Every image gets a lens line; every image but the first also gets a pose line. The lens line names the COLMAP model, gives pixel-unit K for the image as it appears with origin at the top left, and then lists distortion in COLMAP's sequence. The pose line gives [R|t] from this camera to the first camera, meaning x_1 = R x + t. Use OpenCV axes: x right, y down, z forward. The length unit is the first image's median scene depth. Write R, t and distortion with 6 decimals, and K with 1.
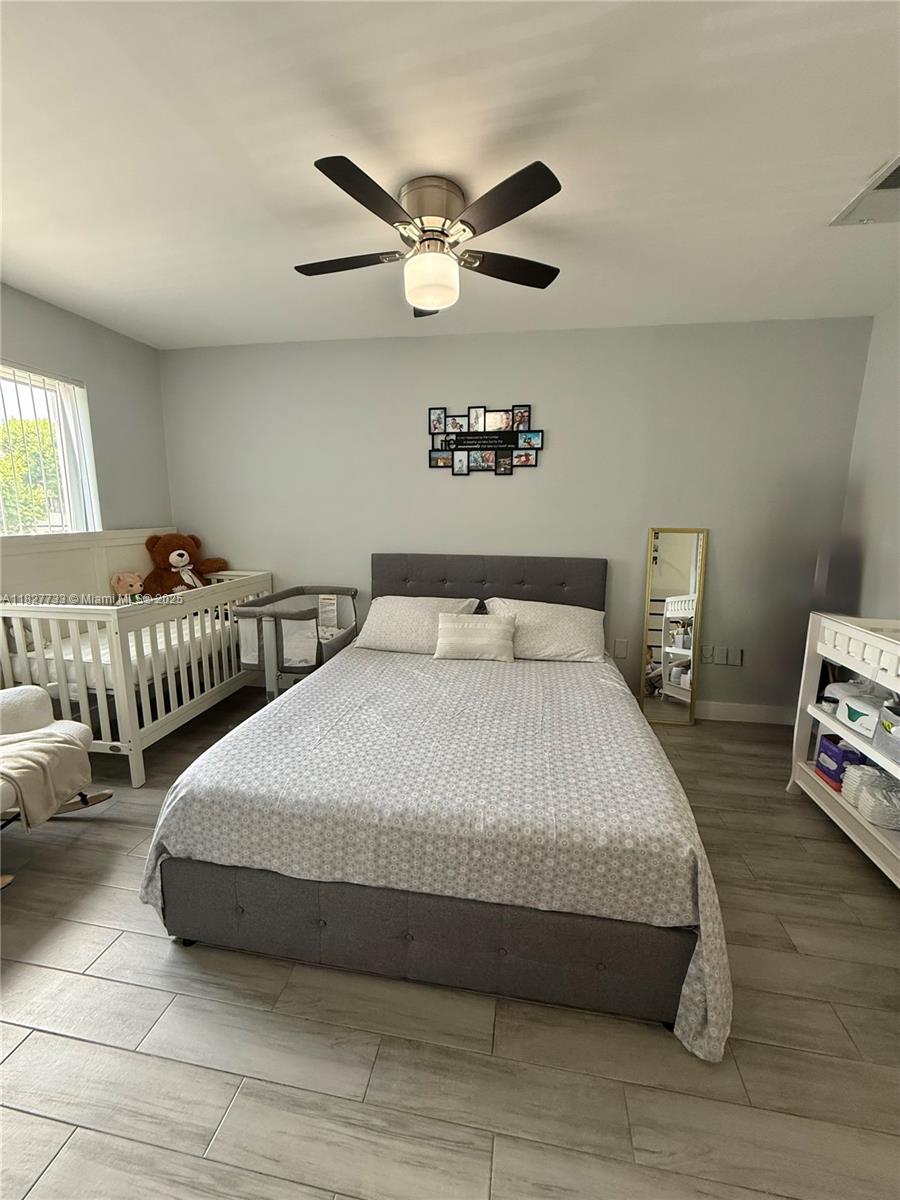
lens RADIAL K [[479.0, 0, 450.0], [0, 479.0, 600.0], [0, 0, 1]] dist [-0.001474, 0.000020]
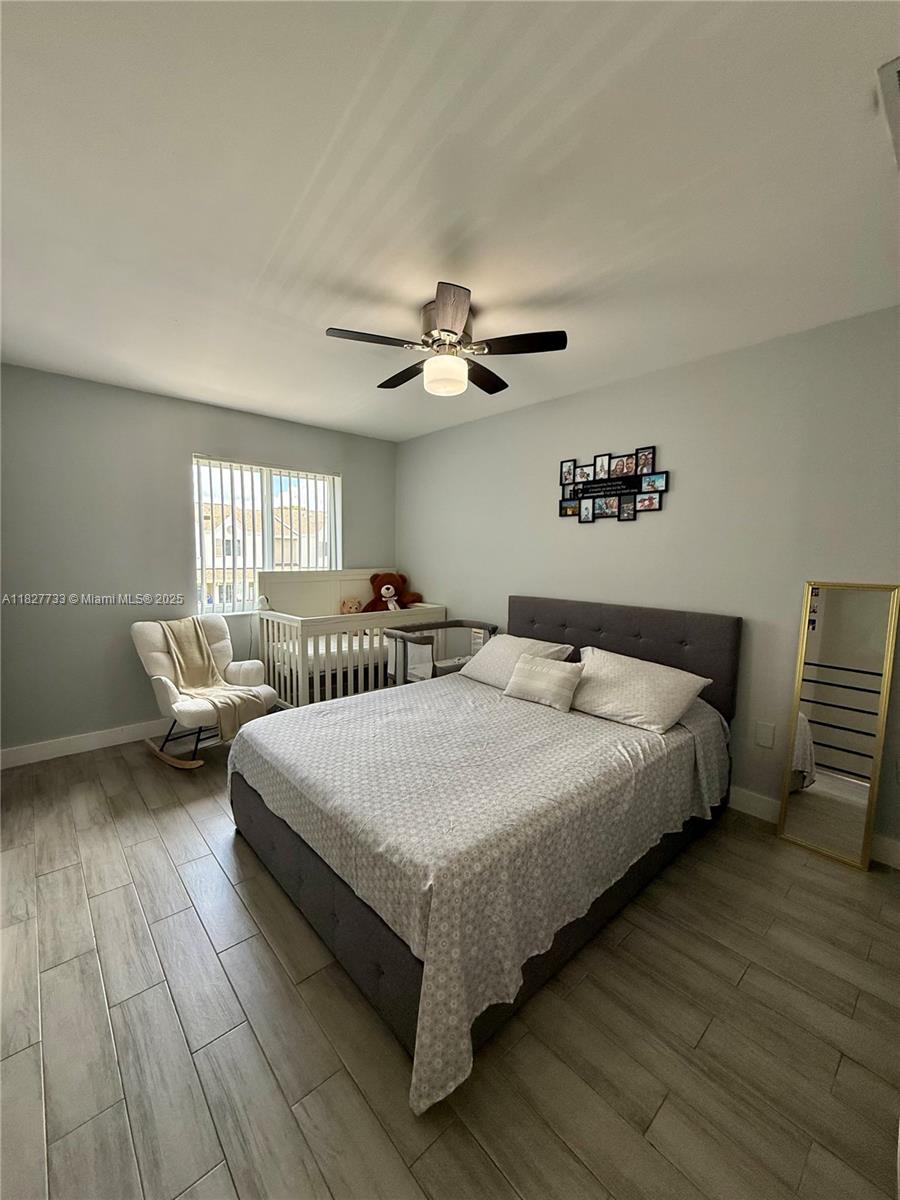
lens RADIAL K [[479.0, 0, 450.0], [0, 479.0, 600.0], [0, 0, 1]] dist [-0.001474, 0.000020]
pose [[0.781932, 0.061923, -0.620280, 0.440406], [-0.118283, 0.991715, -0.050106, -0.015826], [0.612039, 0.112548, 0.782778, 0.058233]]
